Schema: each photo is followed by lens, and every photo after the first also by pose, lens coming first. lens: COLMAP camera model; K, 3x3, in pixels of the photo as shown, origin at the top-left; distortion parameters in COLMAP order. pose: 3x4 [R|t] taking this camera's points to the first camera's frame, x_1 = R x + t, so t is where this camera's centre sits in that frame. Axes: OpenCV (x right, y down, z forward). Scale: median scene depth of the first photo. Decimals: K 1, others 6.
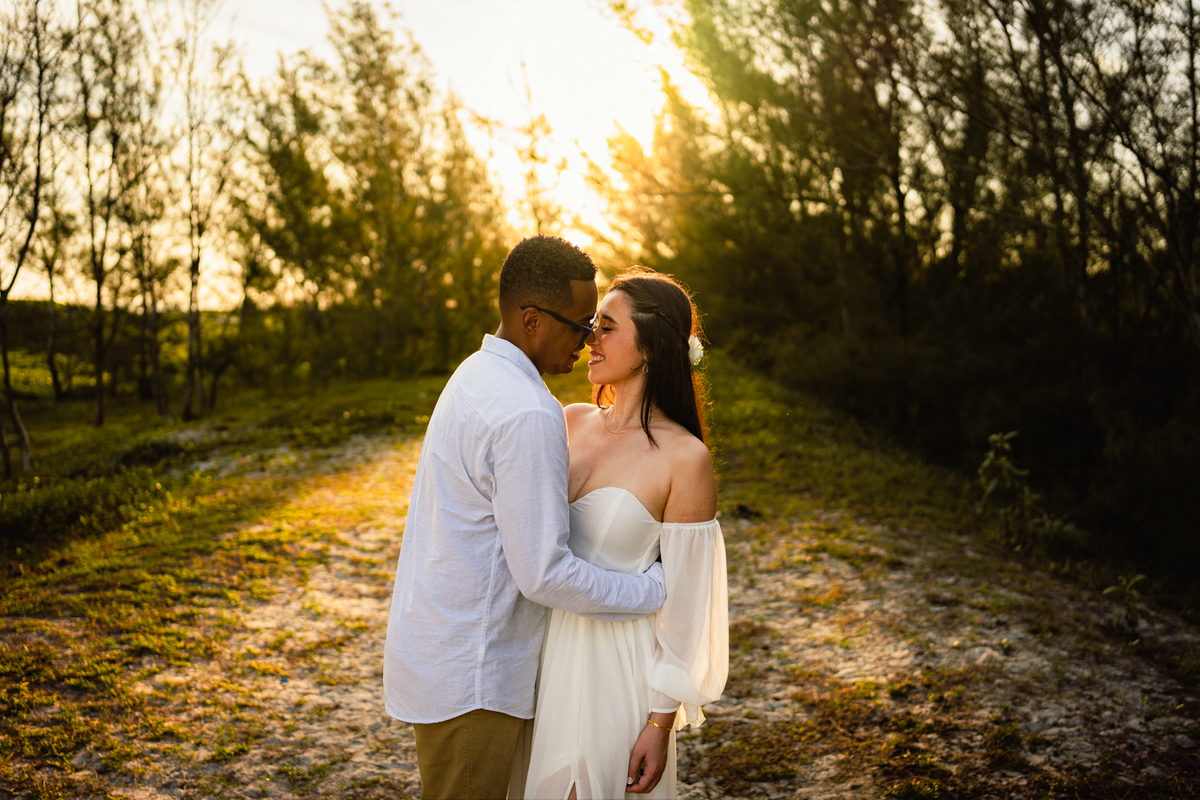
lens RADIAL K [[1115.6, 0, 631.8], [0, 1115.6, 399.3], [0, 0, 1]] dist [-0.141558, 0.097567]
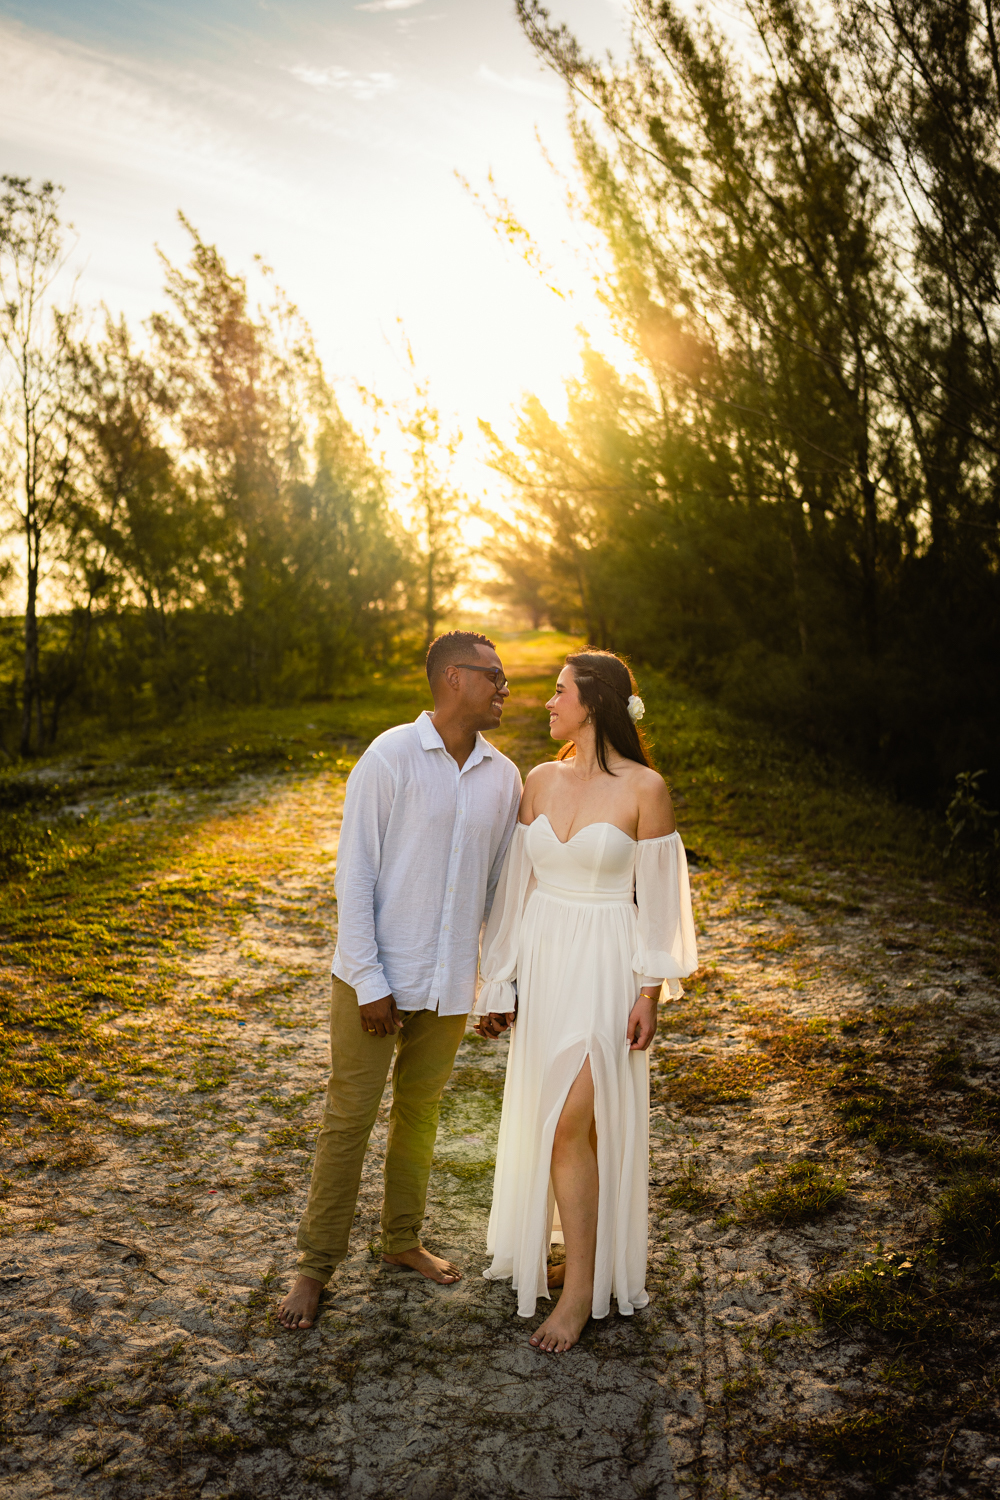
lens RADIAL K [[1453.3, 0, 519.2], [0, 1453.3, 752.3], [0, 0, 1]] dist [-0.148649, 0.005452]
pose [[0.999964, -0.004793, -0.007024, -0.043435], [0.004949, 0.999737, 0.022393, -0.017511], [0.006915, -0.022427, 0.999725, -0.263143]]
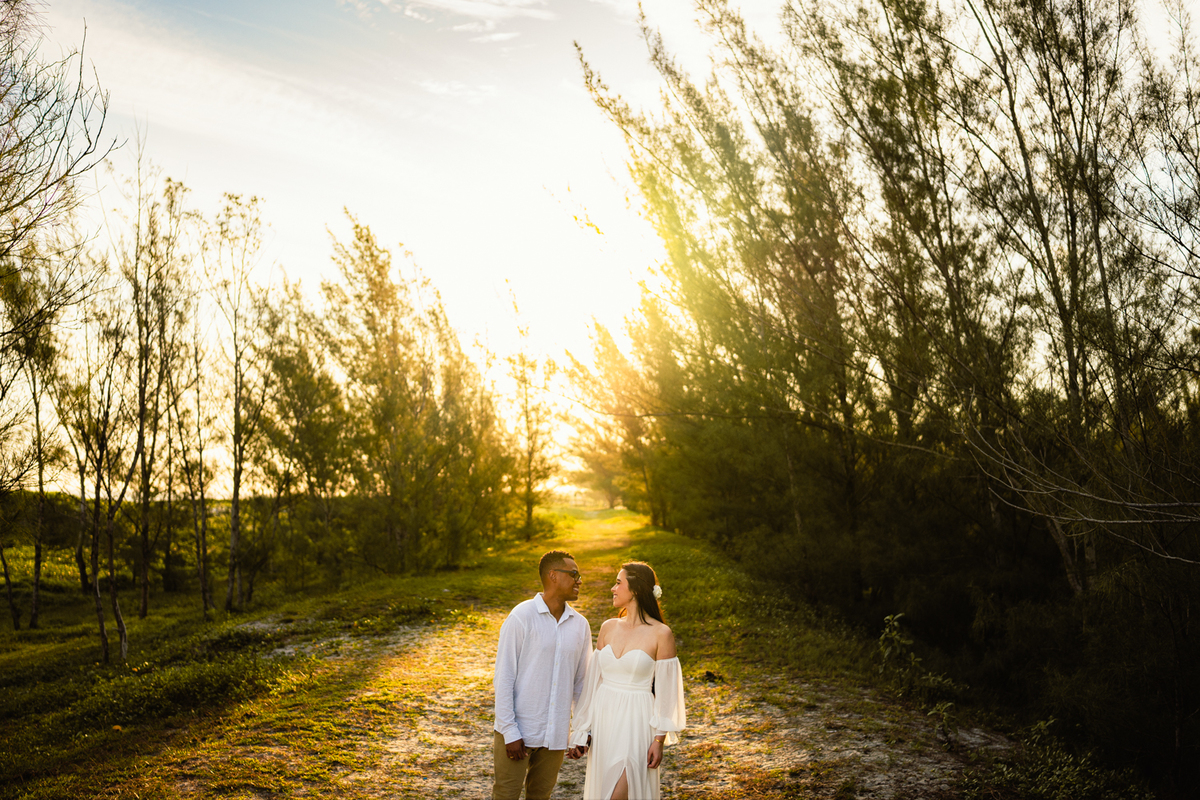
lens RADIAL K [[1264.6, 0, 597.1], [0, 1264.6, 363.4], [0, 0, 1]] dist [-0.206543, 0.243264]
pose [[0.999719, -0.022292, -0.008090, -0.025396], [0.020635, 0.985831, -0.166470, -0.036248], [0.011686, 0.166256, 0.986013, -0.776070]]
